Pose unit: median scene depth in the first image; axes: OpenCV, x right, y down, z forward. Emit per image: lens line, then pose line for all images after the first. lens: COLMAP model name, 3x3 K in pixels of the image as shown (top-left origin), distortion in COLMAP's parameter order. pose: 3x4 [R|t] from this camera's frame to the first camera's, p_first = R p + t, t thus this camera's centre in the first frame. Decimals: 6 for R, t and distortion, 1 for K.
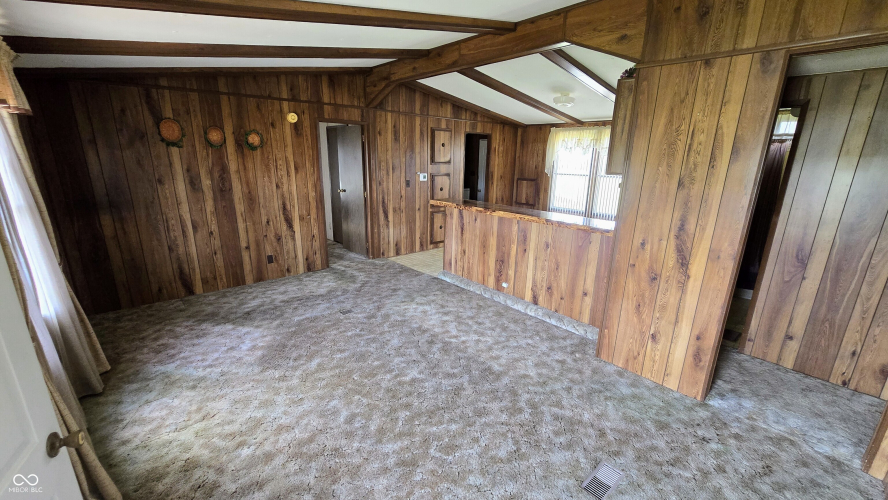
lens RADIAL K [[349.5, 0, 443.8], [0, 349.5, 248.3], [0, 0, 1]] dist [-0.001242, -0.000057]
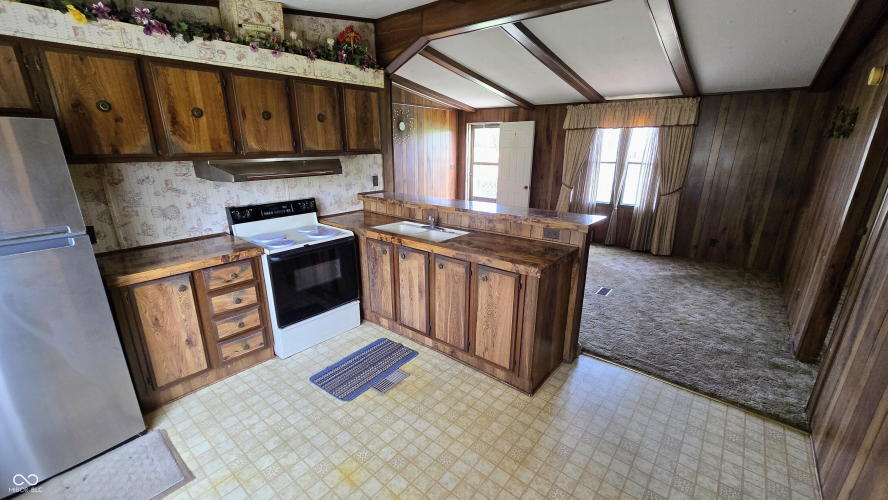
lens RADIAL K [[349.5, 0, 445.9], [0, 349.5, 250.3], [0, 0, 1]] dist [-0.001242, -0.000057]
pose [[-0.984672, 0.012107, -0.173997, 0.378351], [-0.081779, 0.849088, 0.521882, -0.432350], [0.154058, 0.528112, -0.835083, 1.787722]]
